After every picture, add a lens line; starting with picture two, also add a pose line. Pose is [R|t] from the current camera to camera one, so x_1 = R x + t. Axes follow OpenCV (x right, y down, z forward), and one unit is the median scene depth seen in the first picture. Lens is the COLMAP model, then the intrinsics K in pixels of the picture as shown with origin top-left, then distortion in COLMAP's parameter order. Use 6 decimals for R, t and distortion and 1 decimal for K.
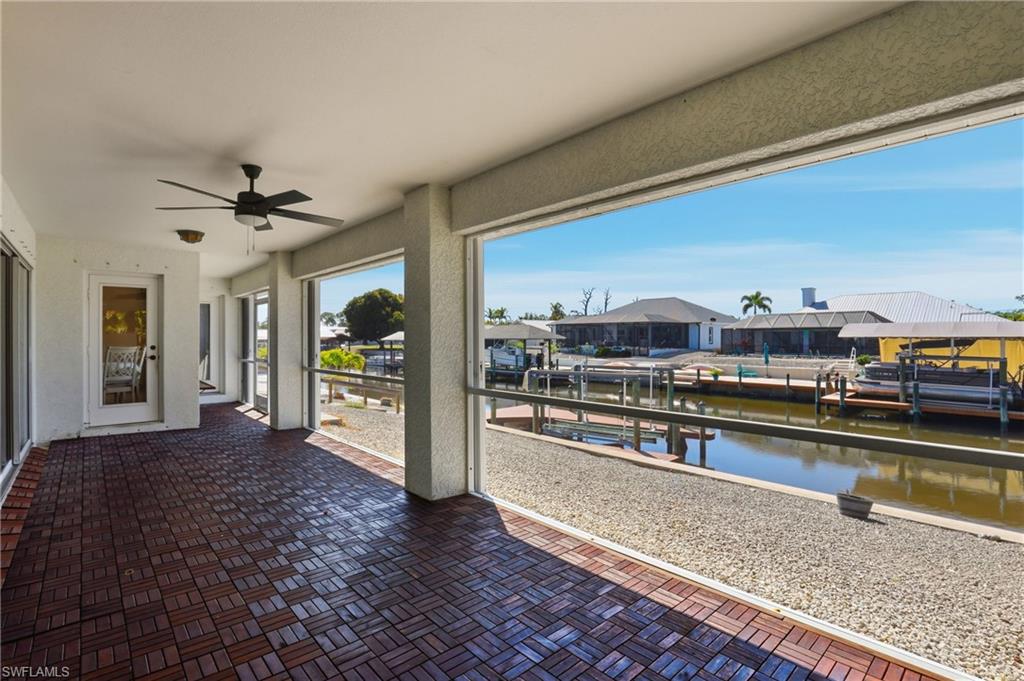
lens RADIAL K [[465.7, 0, 518.9], [0, 465.7, 338.3], [0, 0, 1]] dist [-0.034126, 0.002586]
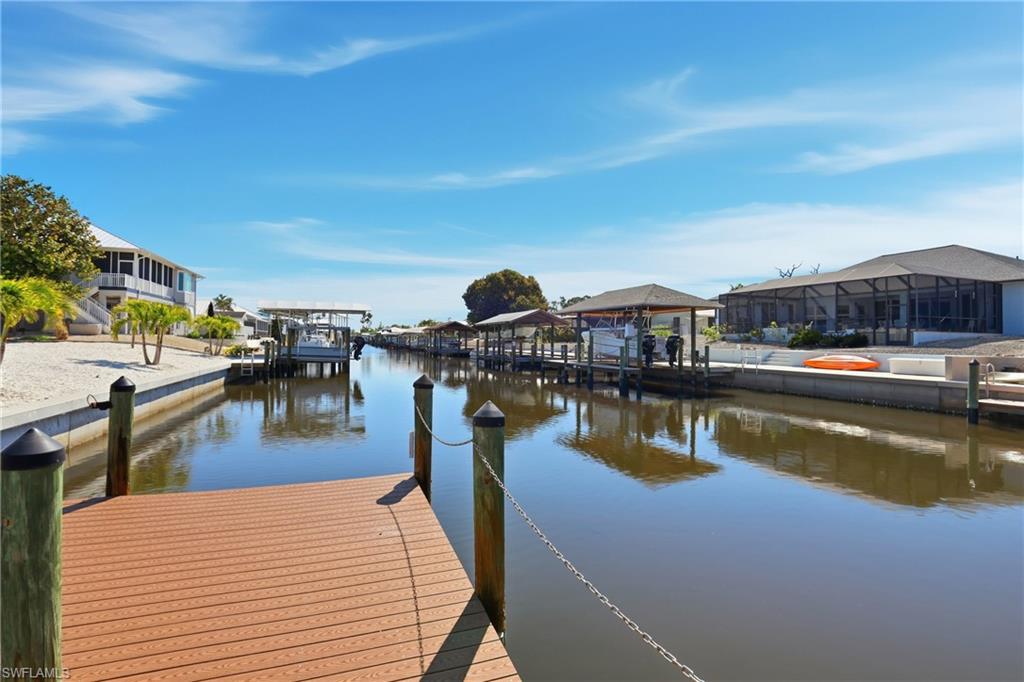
lens RADIAL K [[465.7, 0, 519.3], [0, 465.7, 338.4], [0, 0, 1]] dist [-0.034126, 0.002586]
pose [[0.925570, 0.006029, -0.378528, 0.084488], [-0.008275, 0.999956, -0.004306, 0.039002], [0.378485, 0.007118, 0.925580, 0.427985]]
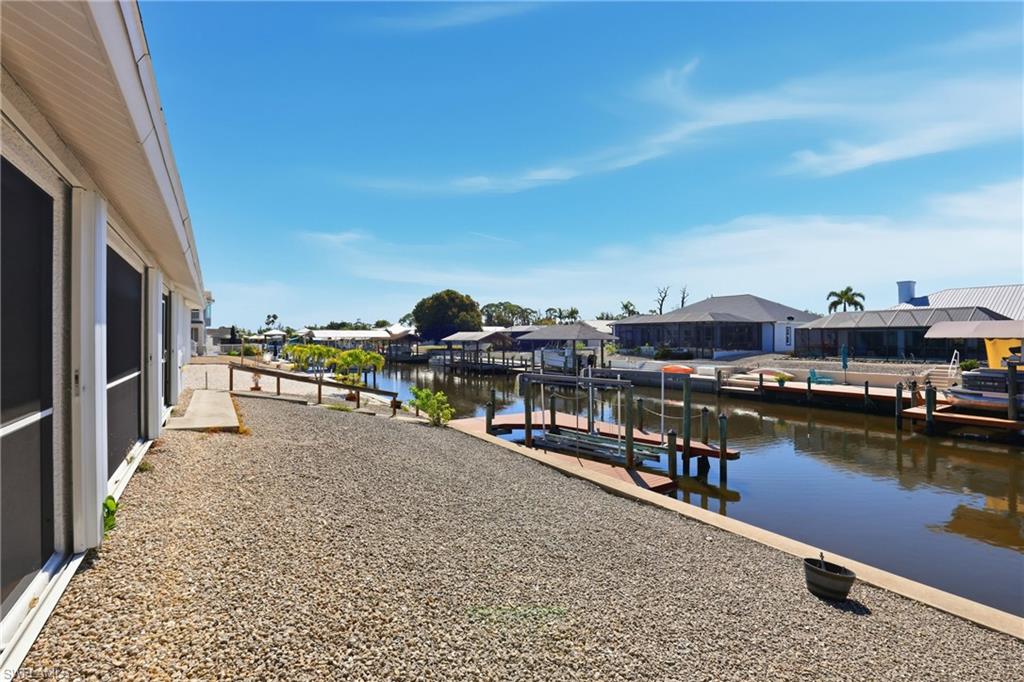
lens RADIAL K [[465.7, 0, 523.3], [0, 465.7, 336.5], [0, 0, 1]] dist [-0.034126, 0.002586]
pose [[0.986023, 0.001504, -0.166601, 0.066563], [-0.002357, 0.999985, -0.004919, 0.000387], [0.166591, 0.005243, 0.986012, 0.040260]]
